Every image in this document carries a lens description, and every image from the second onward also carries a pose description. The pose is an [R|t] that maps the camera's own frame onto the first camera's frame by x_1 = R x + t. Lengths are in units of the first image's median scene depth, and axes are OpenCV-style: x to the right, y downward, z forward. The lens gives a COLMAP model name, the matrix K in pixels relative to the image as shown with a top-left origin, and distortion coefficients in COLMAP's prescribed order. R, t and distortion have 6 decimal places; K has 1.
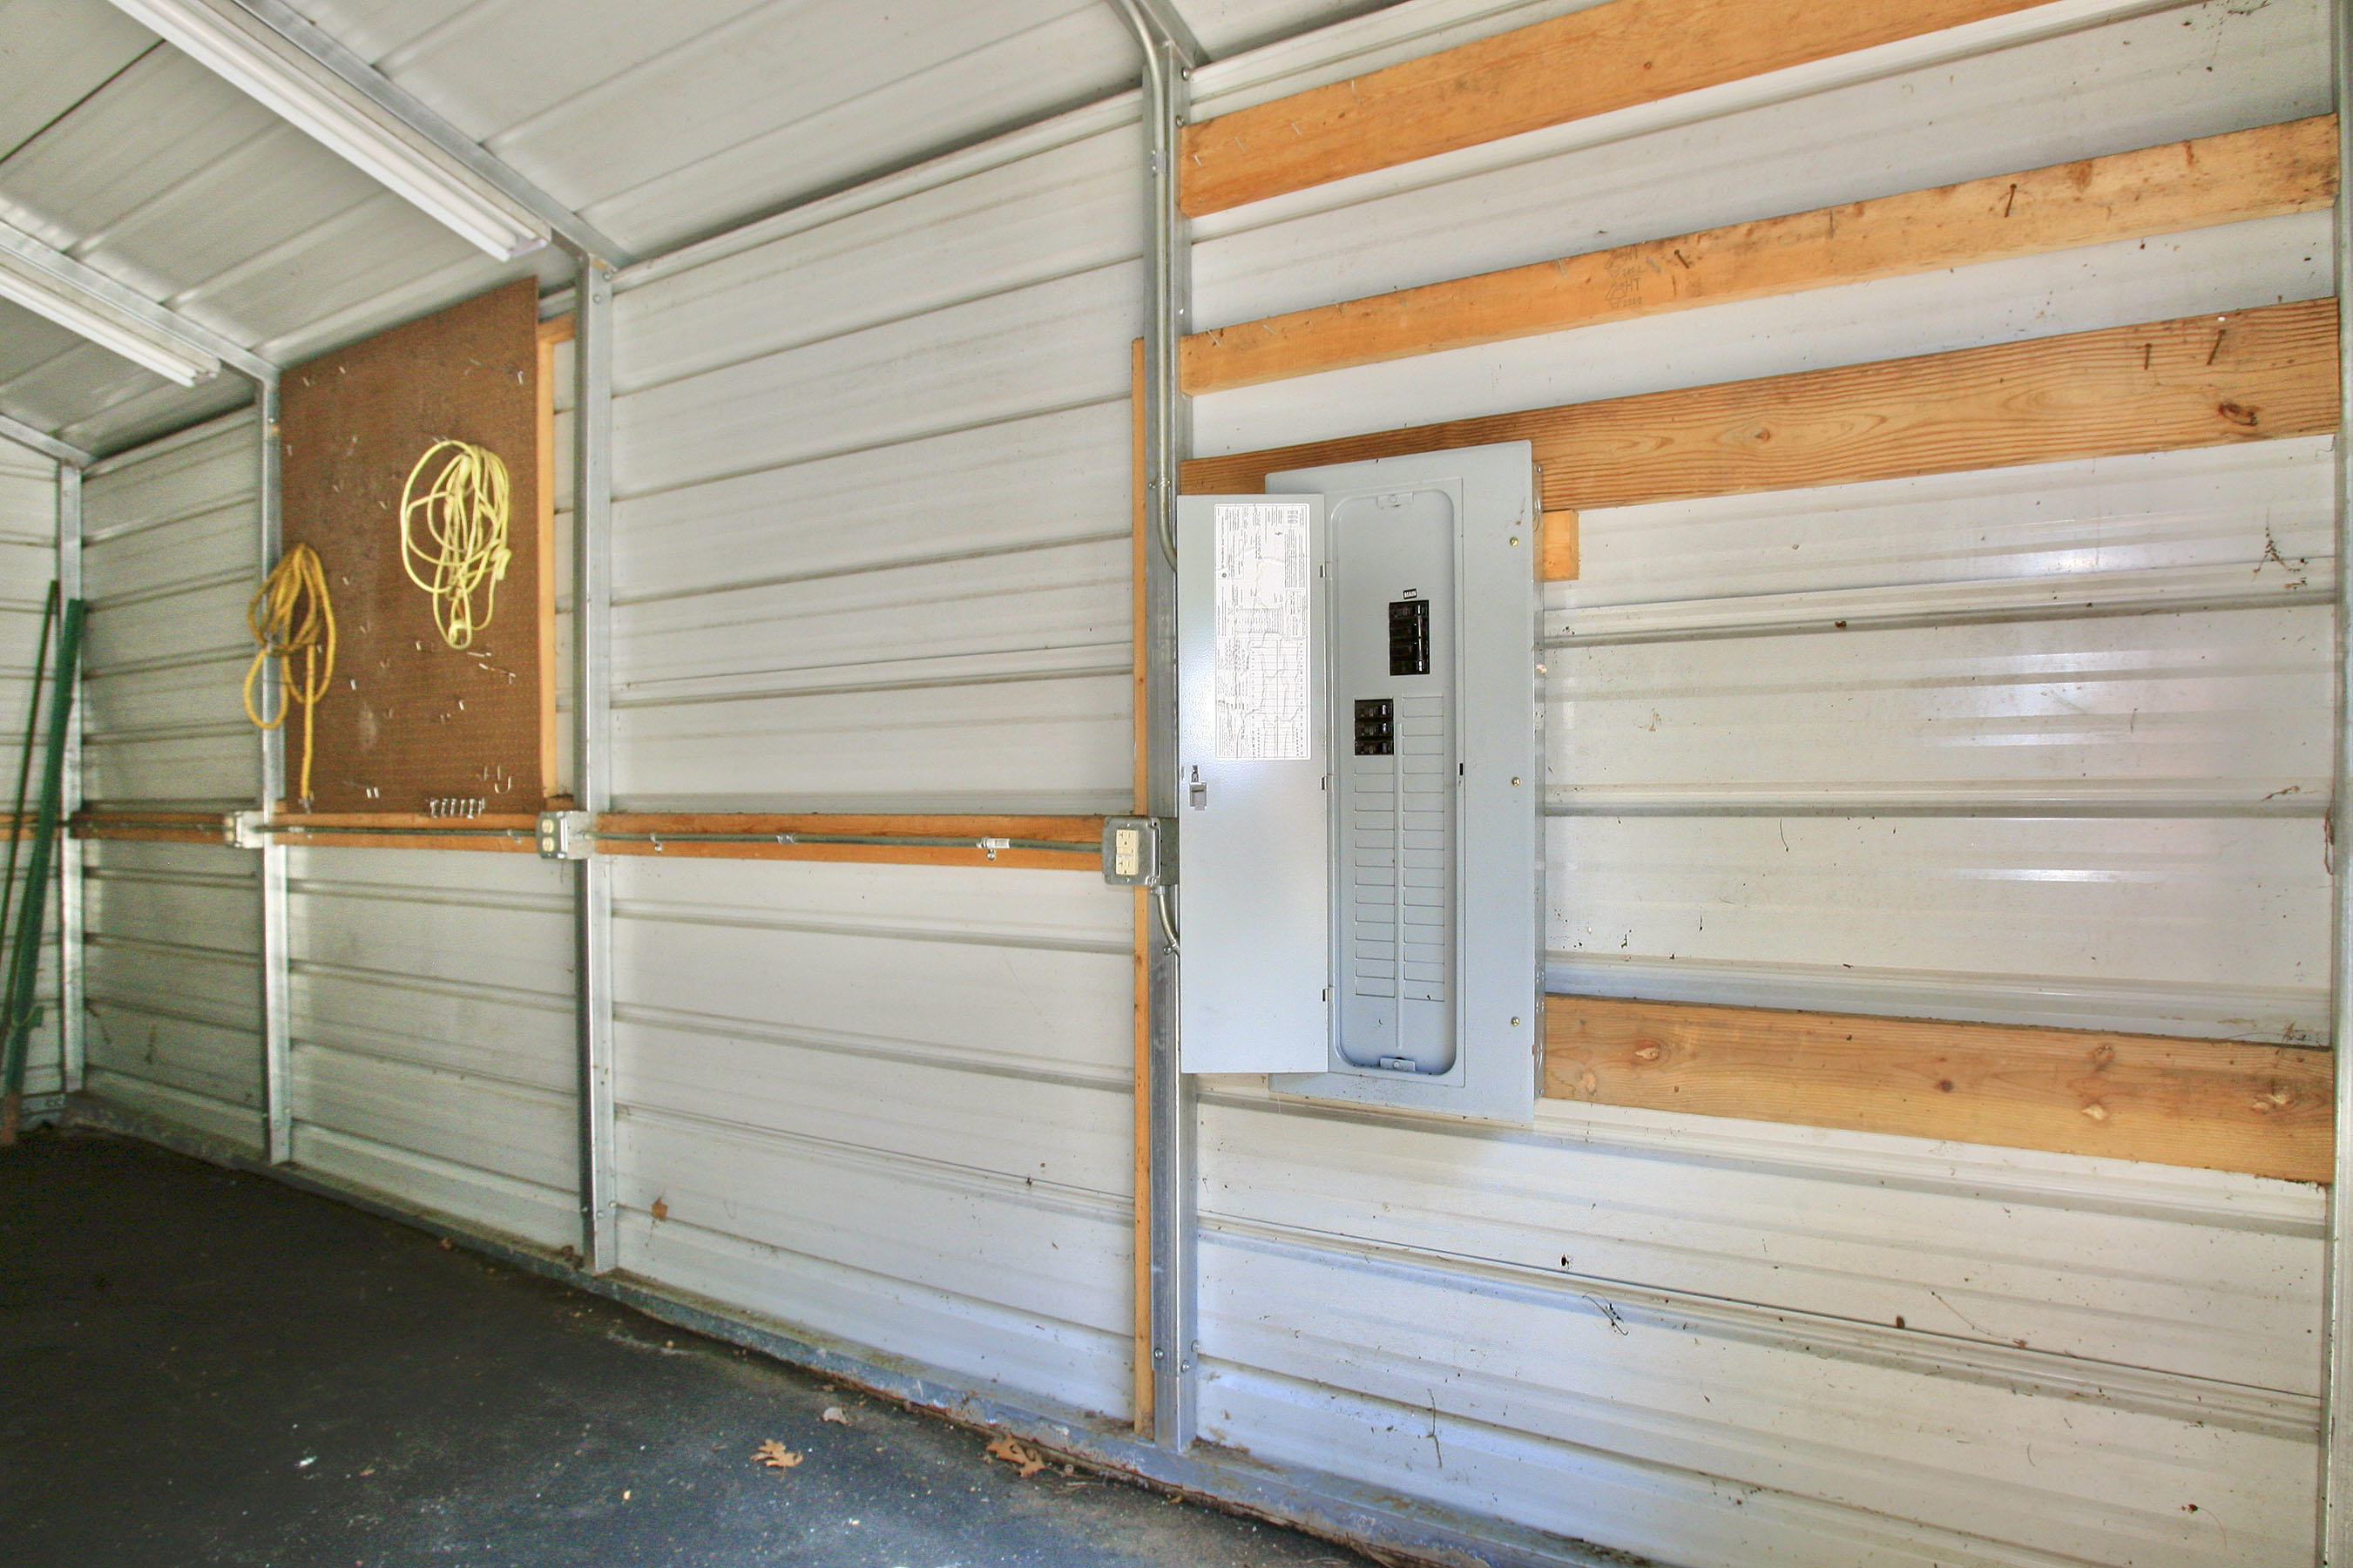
lens RADIAL K [[1362.4, 0, 1176.5], [0, 1362.4, 784.0], [0, 0, 1]] dist [-0.096458, 0.052928]
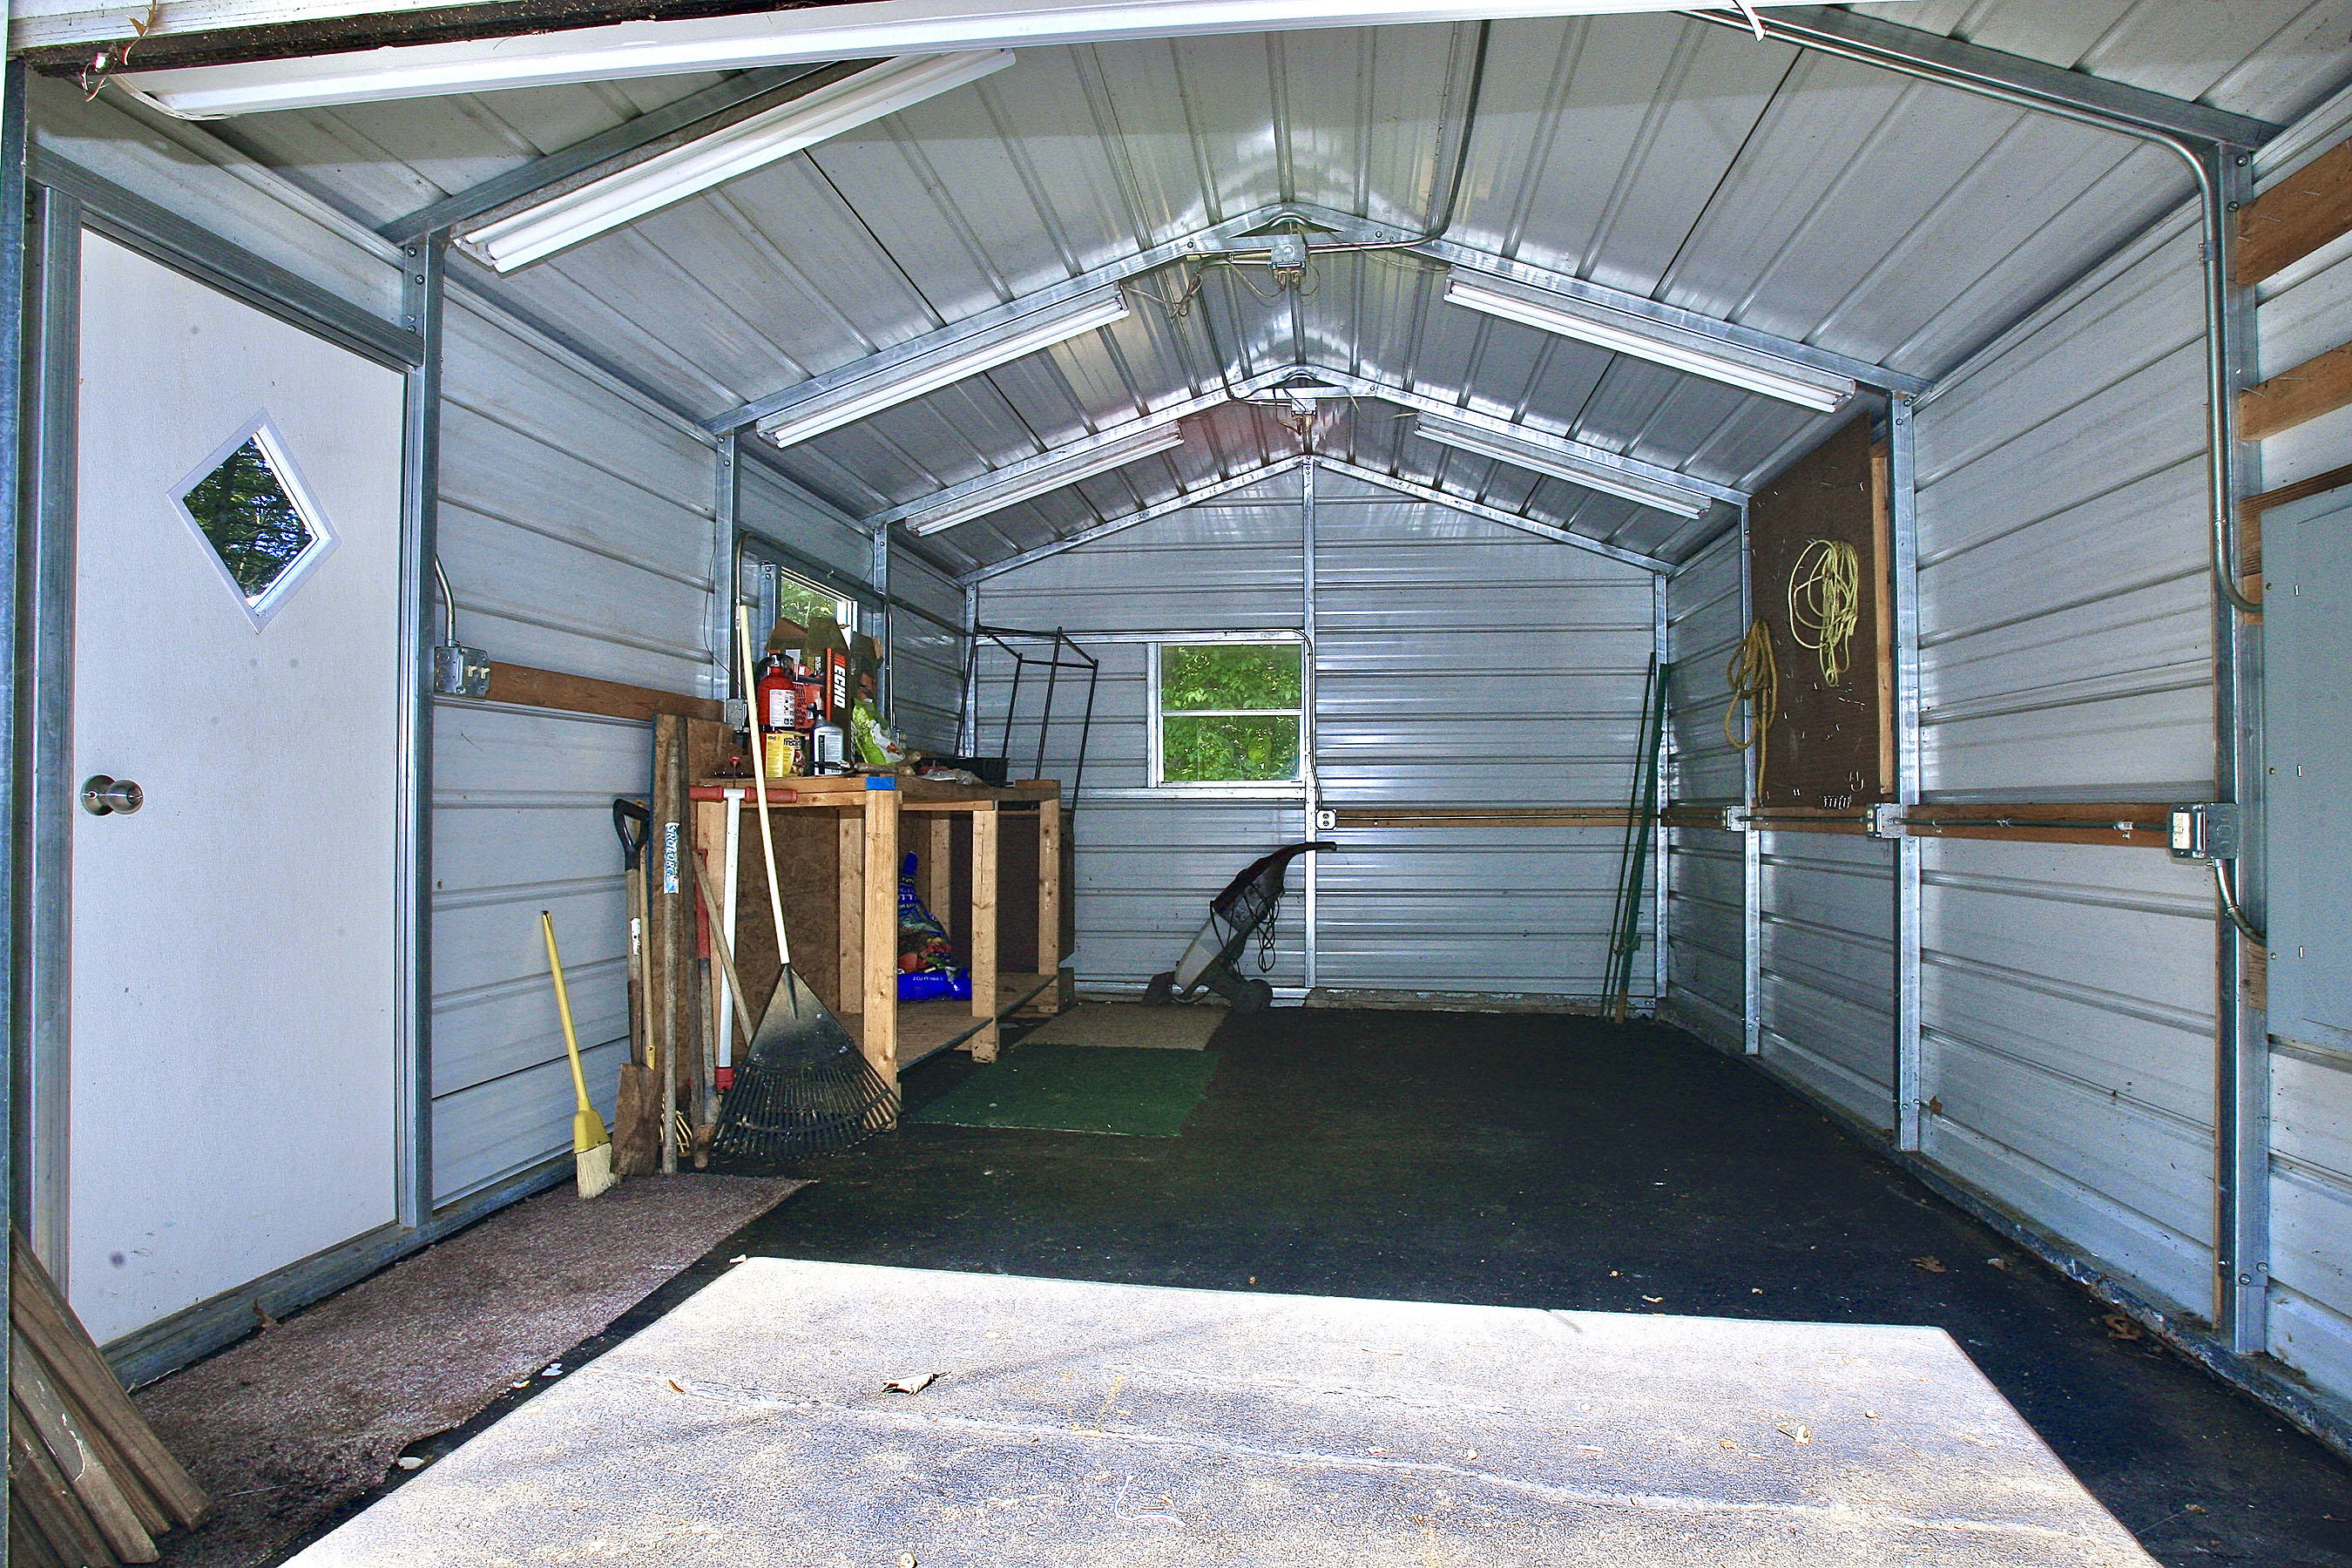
lens RADIAL K [[1361.9, 0, 1176.0], [0, 1361.9, 784.0], [0, 0, 1]] dist [-0.096458, 0.052928]
pose [[0.427624, -0.005322, -0.903941, 0.450068], [-0.006100, 0.999943, -0.008773, 0.017018], [0.903936, 0.009266, 0.427568, -0.225762]]
